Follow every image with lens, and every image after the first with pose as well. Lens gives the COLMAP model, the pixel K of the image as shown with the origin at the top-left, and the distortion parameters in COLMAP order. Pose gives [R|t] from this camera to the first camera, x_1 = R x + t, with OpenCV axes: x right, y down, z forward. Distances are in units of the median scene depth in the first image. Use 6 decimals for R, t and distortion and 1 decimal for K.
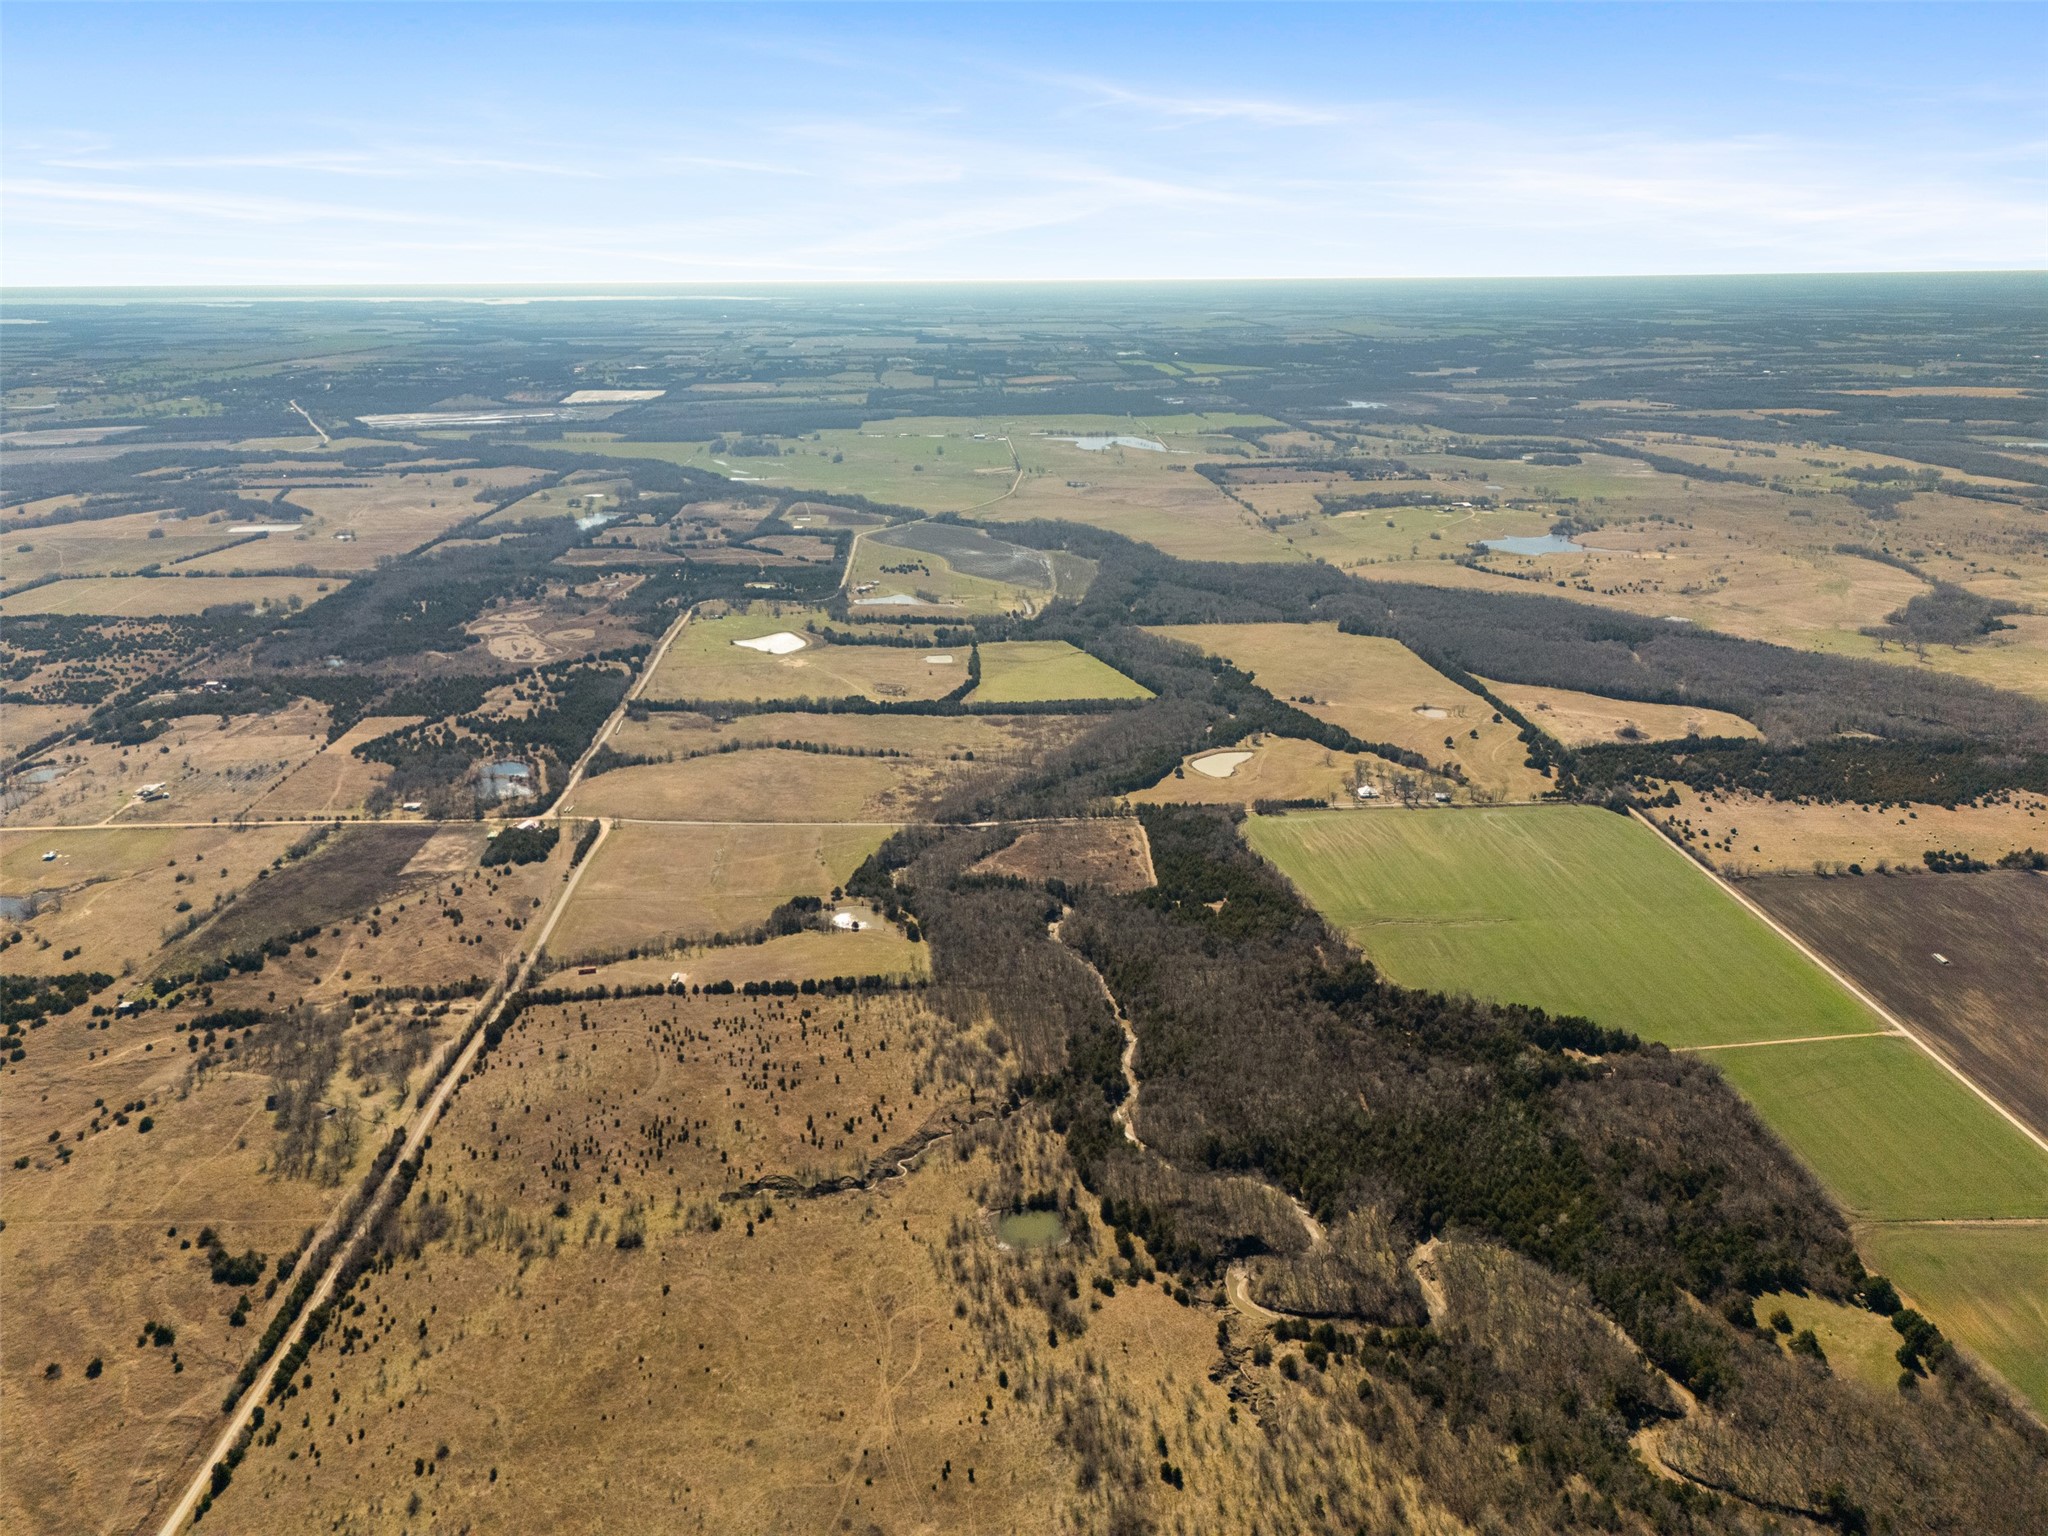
lens RADIAL K [[1494.7, 0, 1024.0], [0, 1494.7, 768.0], [0, 0, 1]] dist [0.103797, -0.108001]
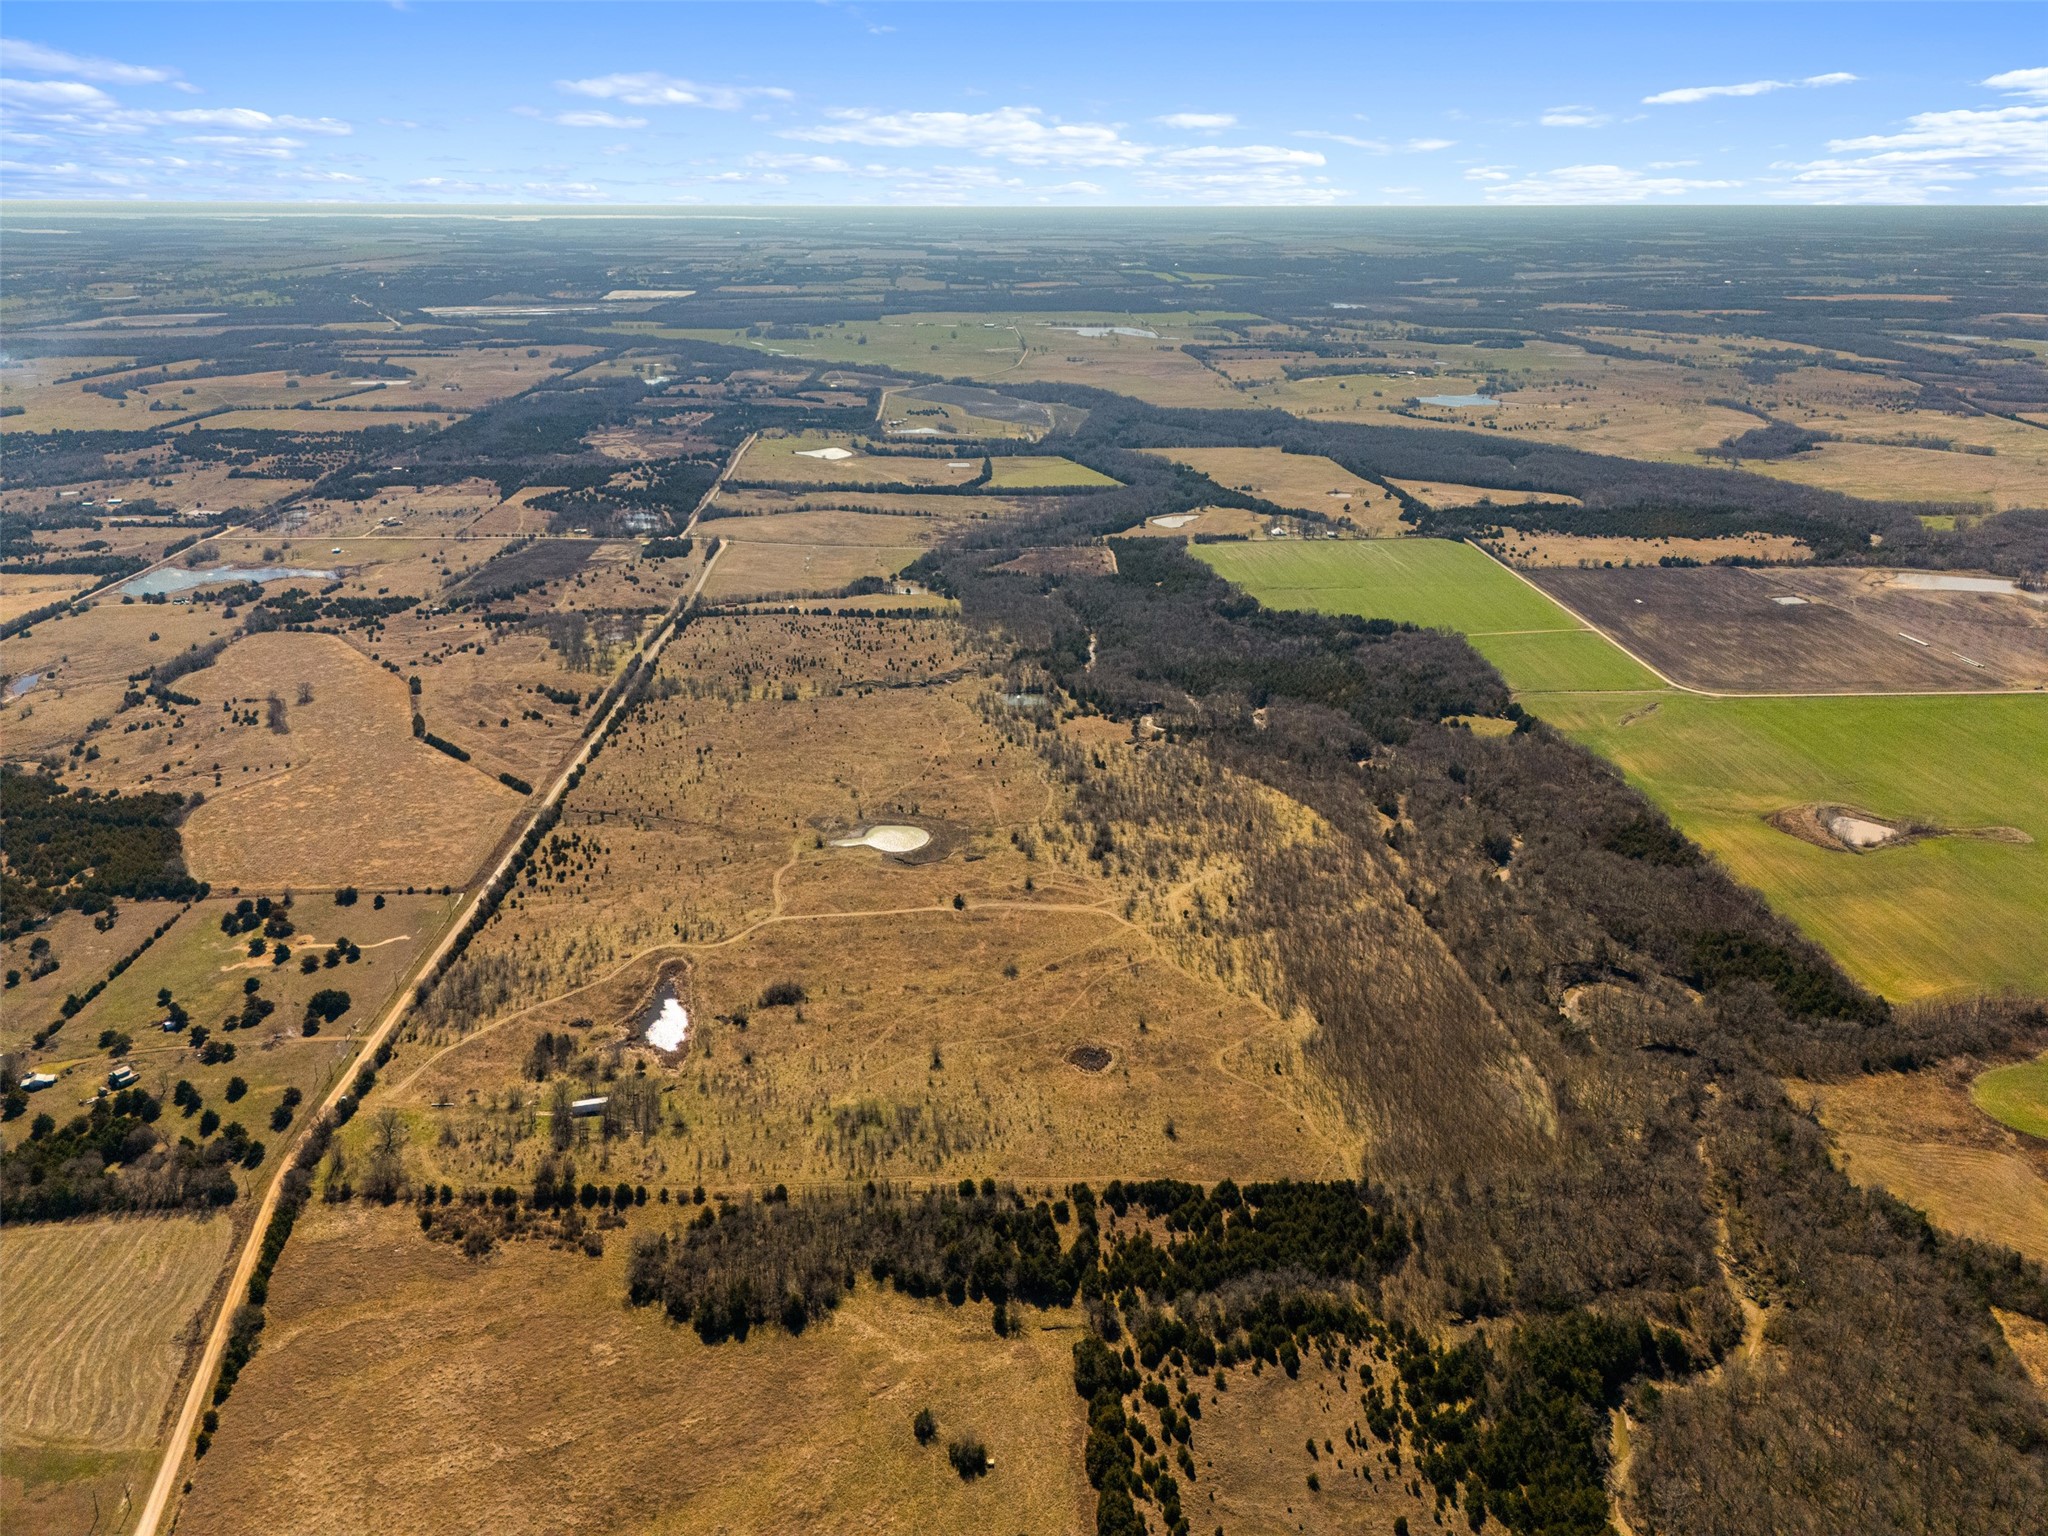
lens RADIAL K [[1500.6, 0, 1024.0], [0, 1500.6, 768.0], [0, 0, 1]] dist [0.094587, -0.099361]
pose [[0.999960, 0.008725, -0.002174, 0.003014], [-0.008627, 0.999092, 0.041726, 0.164293], [0.002536, -0.041705, 0.999127, -0.349396]]
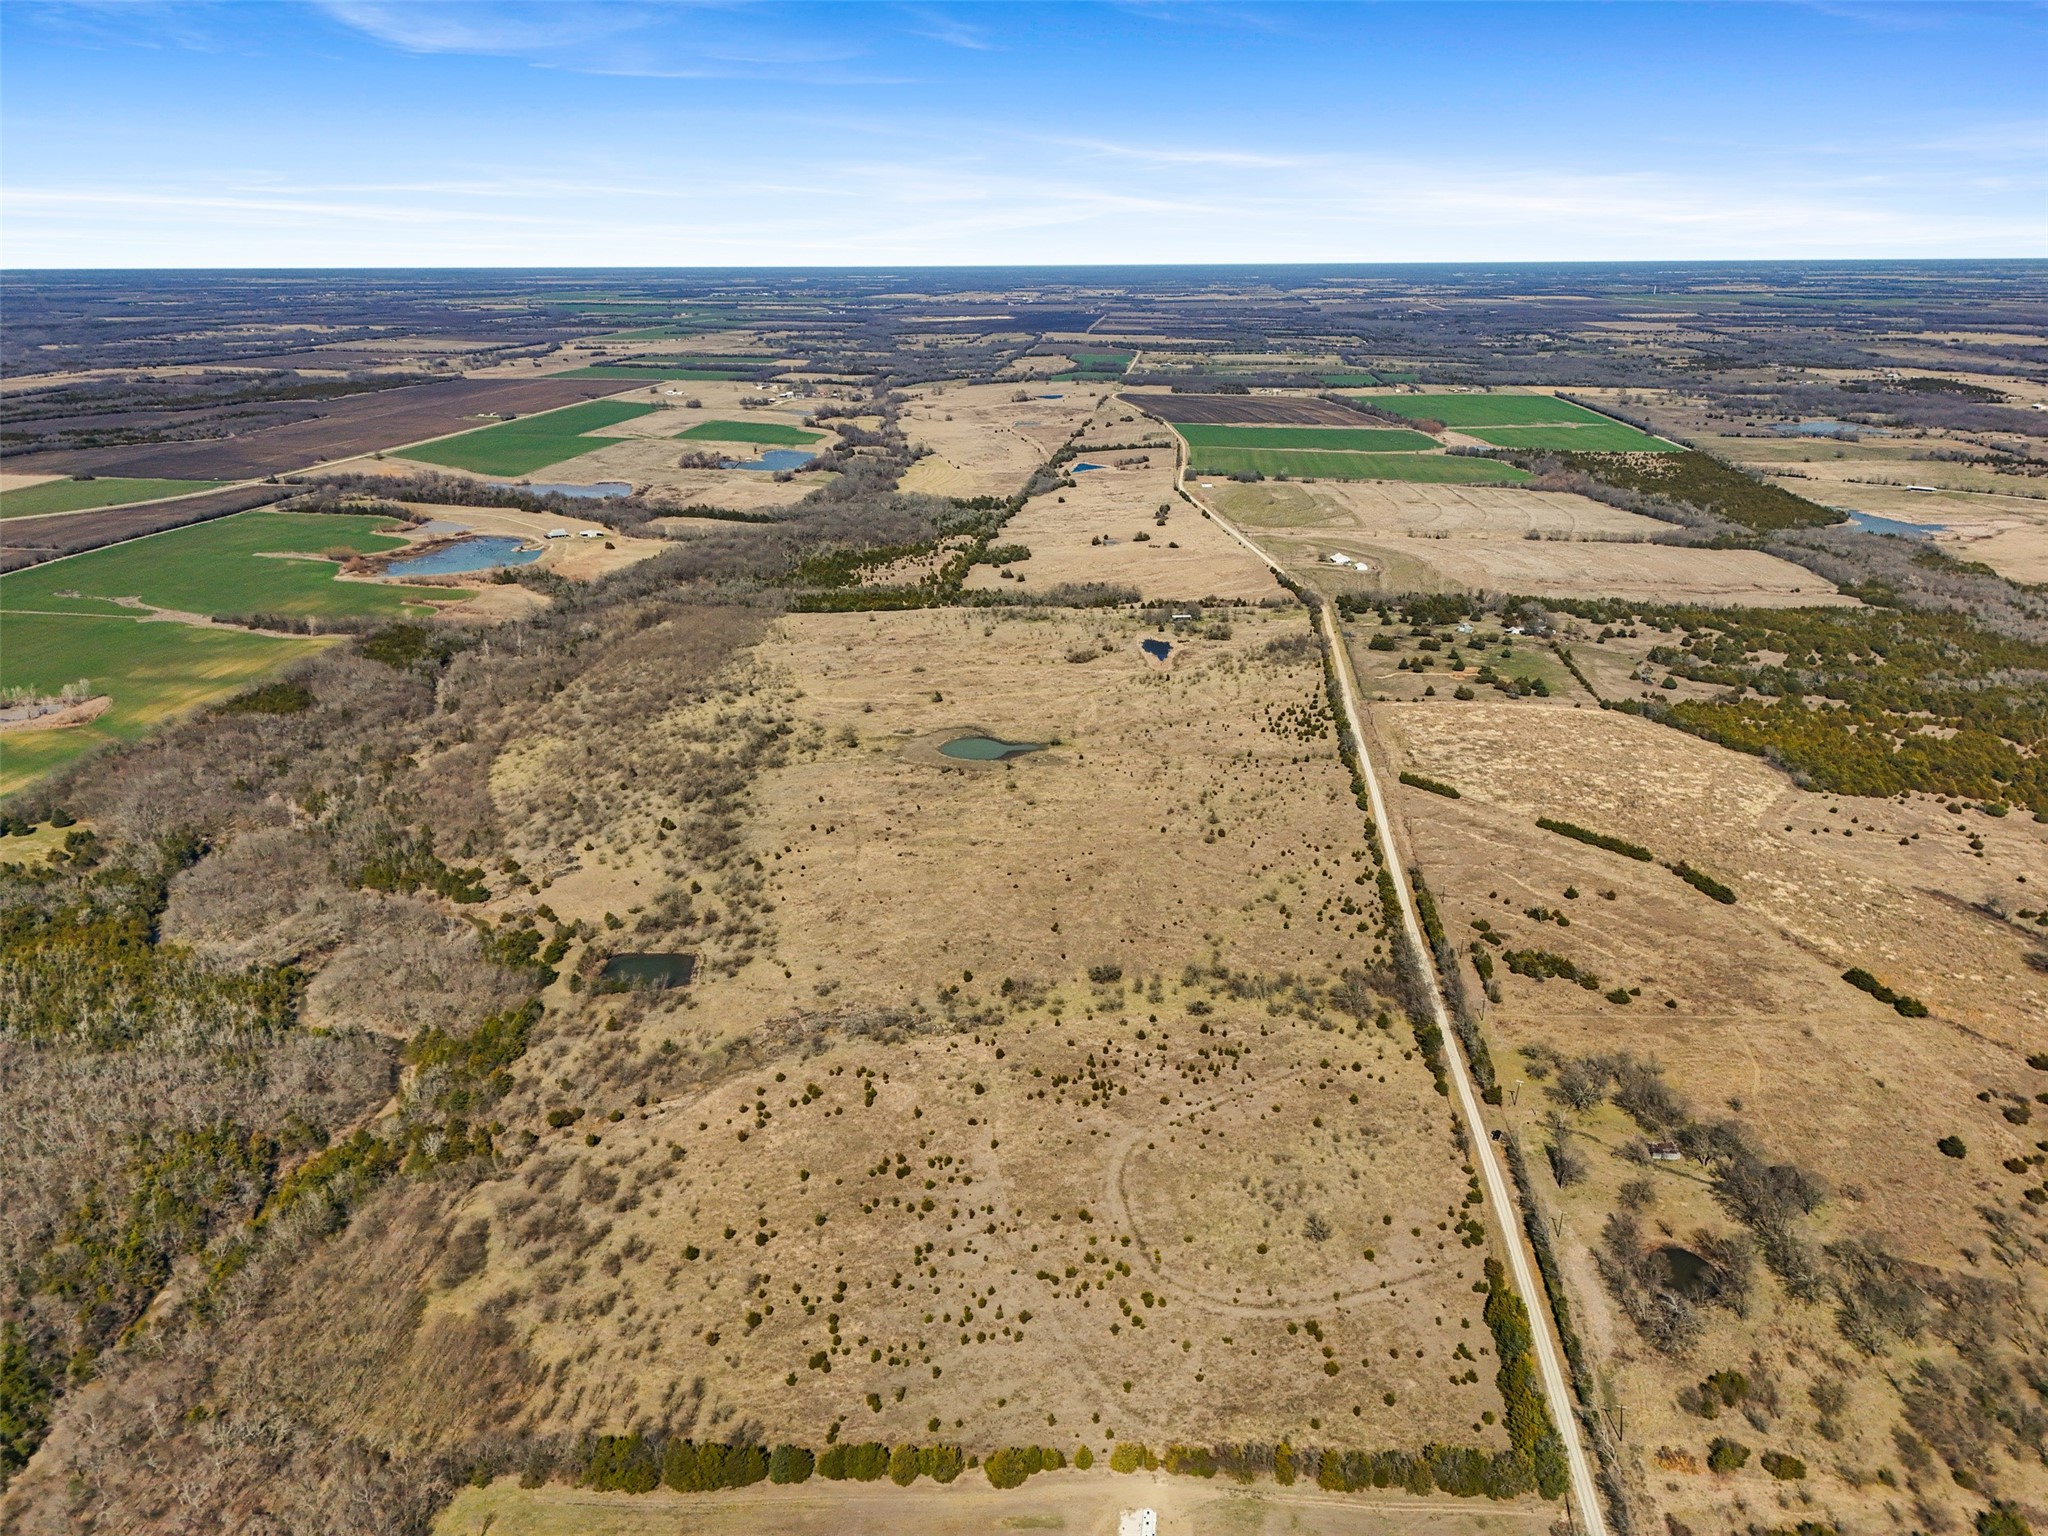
lens RADIAL K [[1500.6, 0, 1024.0], [0, 1500.6, 768.0], [0, 0, 1]] dist [0.094587, -0.099361]
pose [[-0.987033, -0.040772, 0.155253, -0.175989], [0.061373, 0.797858, 0.599713, -0.150853], [-0.148321, 0.601465, -0.785010, 0.825981]]
